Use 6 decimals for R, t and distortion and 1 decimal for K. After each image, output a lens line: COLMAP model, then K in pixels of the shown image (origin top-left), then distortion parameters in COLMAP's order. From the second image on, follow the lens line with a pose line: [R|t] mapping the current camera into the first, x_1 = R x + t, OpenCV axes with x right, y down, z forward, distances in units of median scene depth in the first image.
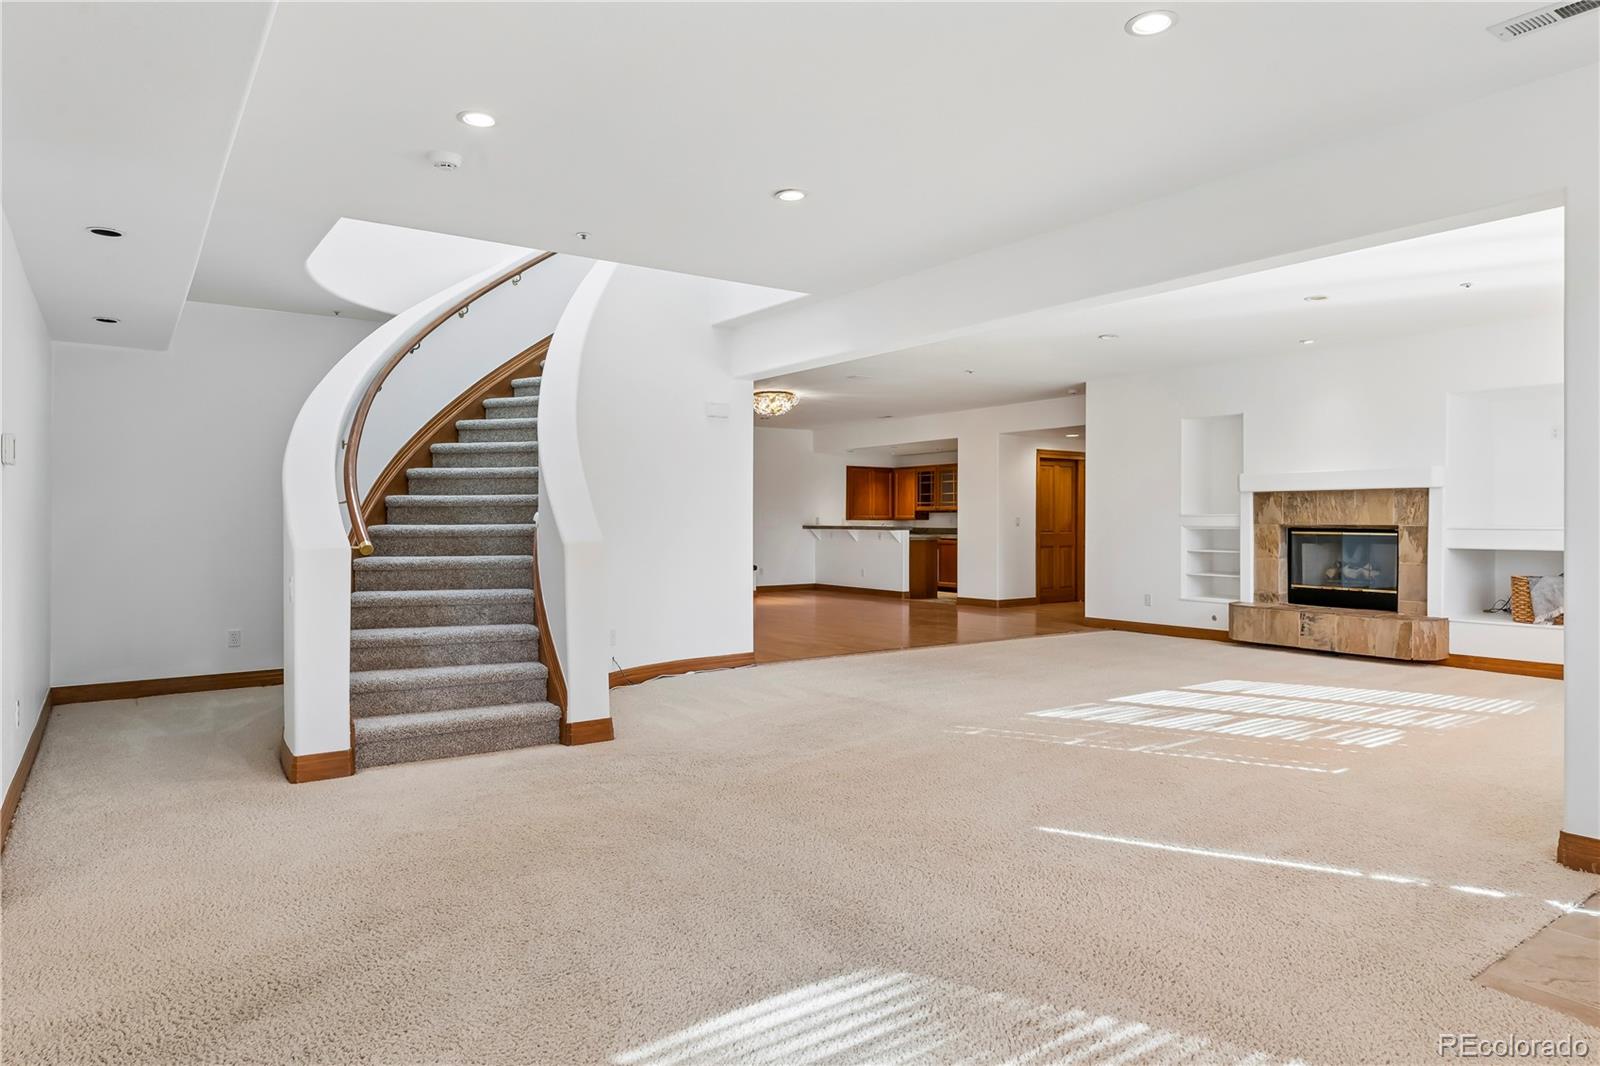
lens RADIAL K [[1001.6, 0, 798.9], [0, 1001.6, 526.6], [0, 0, 1]] dist [-0.007750, 0.000095]
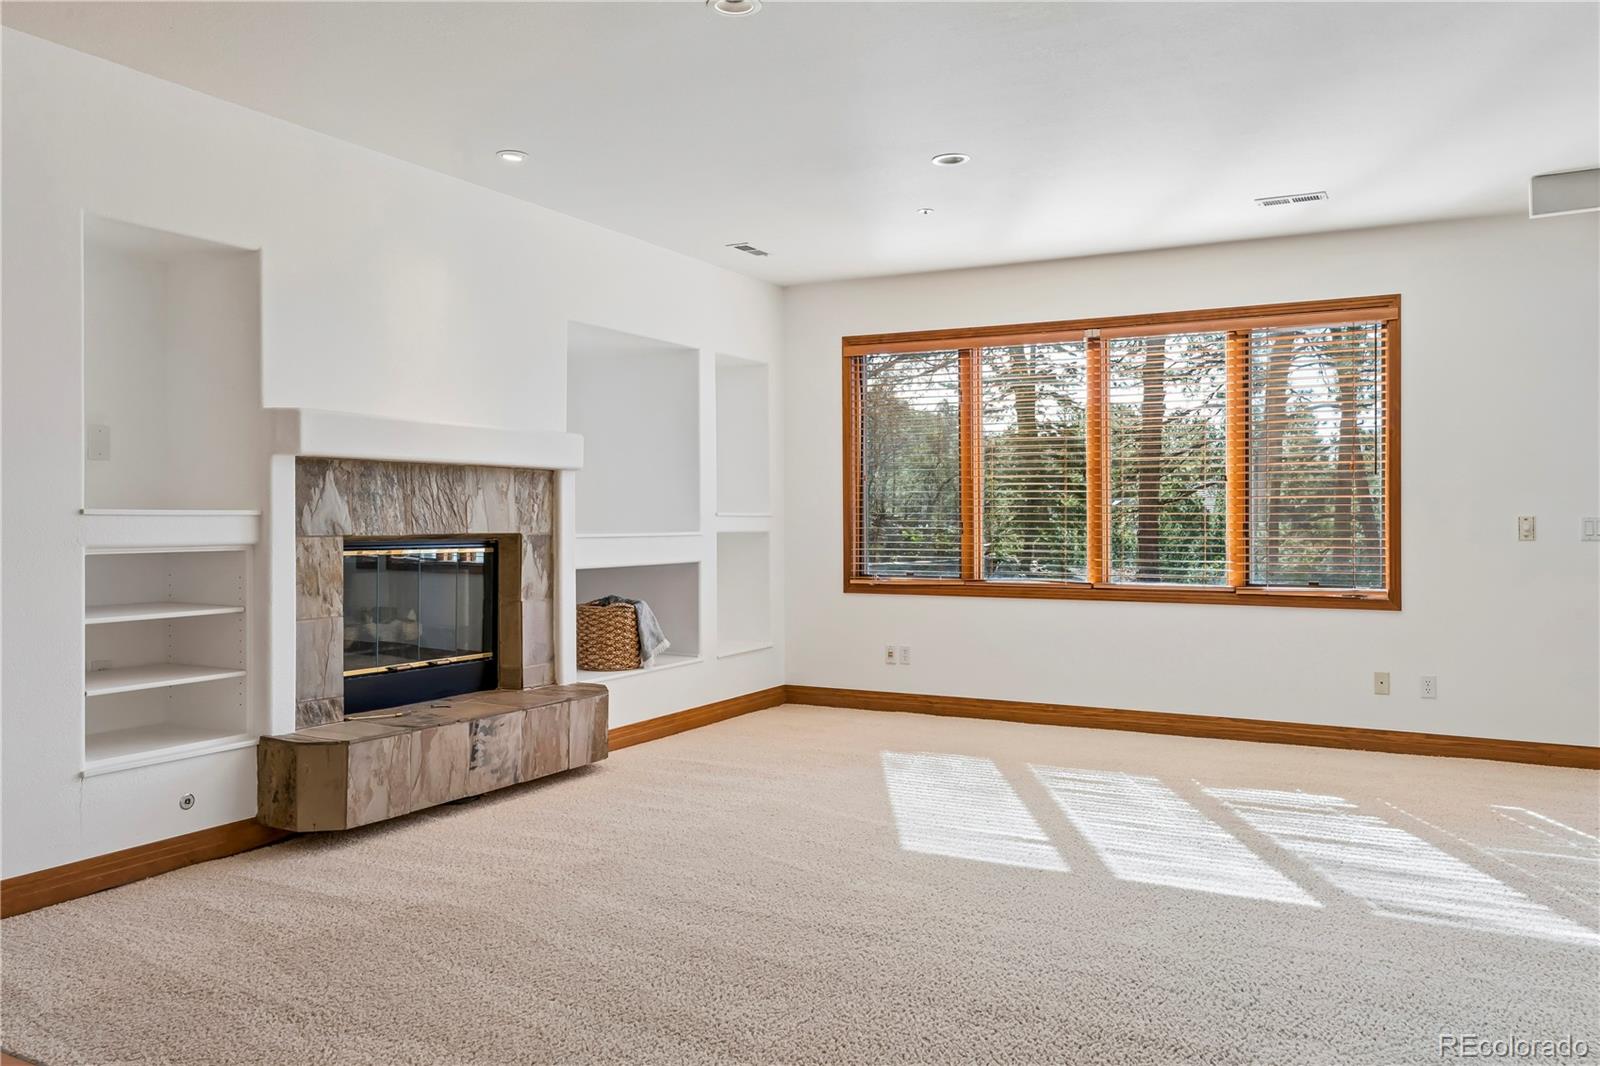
lens RADIAL K [[1199.2, 0, 803.8], [0, 1199.2, 537.8], [0, 0, 1]] dist [0.000696, -0.006129]
pose [[-0.460149, -0.016923, 0.887680, -0.066546], [0.004394, 0.999763, 0.021337, -0.011487], [-0.887831, 0.013719, -0.459965, 1.118556]]
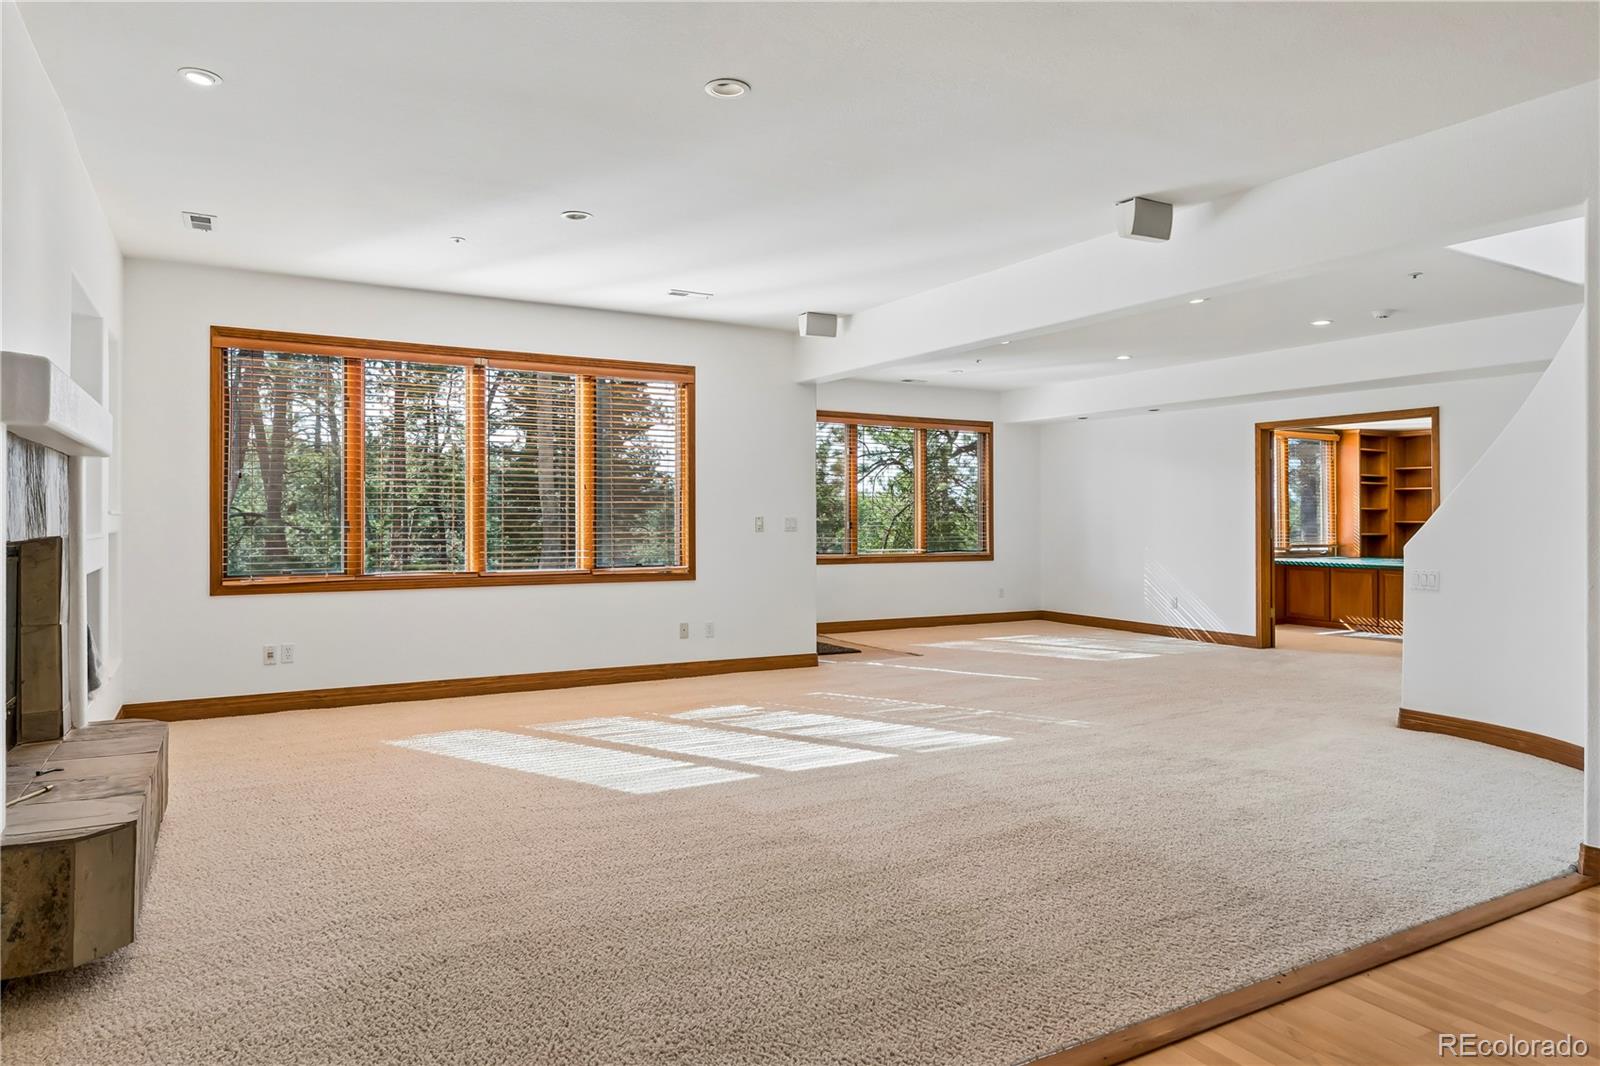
lens RADIAL K [[1001.6, 0, 801.4], [0, 1001.6, 519.2], [0, 0, 1]] dist [-0.007750, 0.000095]
pose [[-0.996613, -0.003558, 0.082152, 0.234673], [-0.002928, 0.999965, 0.007795, -0.012034], [-0.082177, 0.007528, -0.996589, 1.344247]]
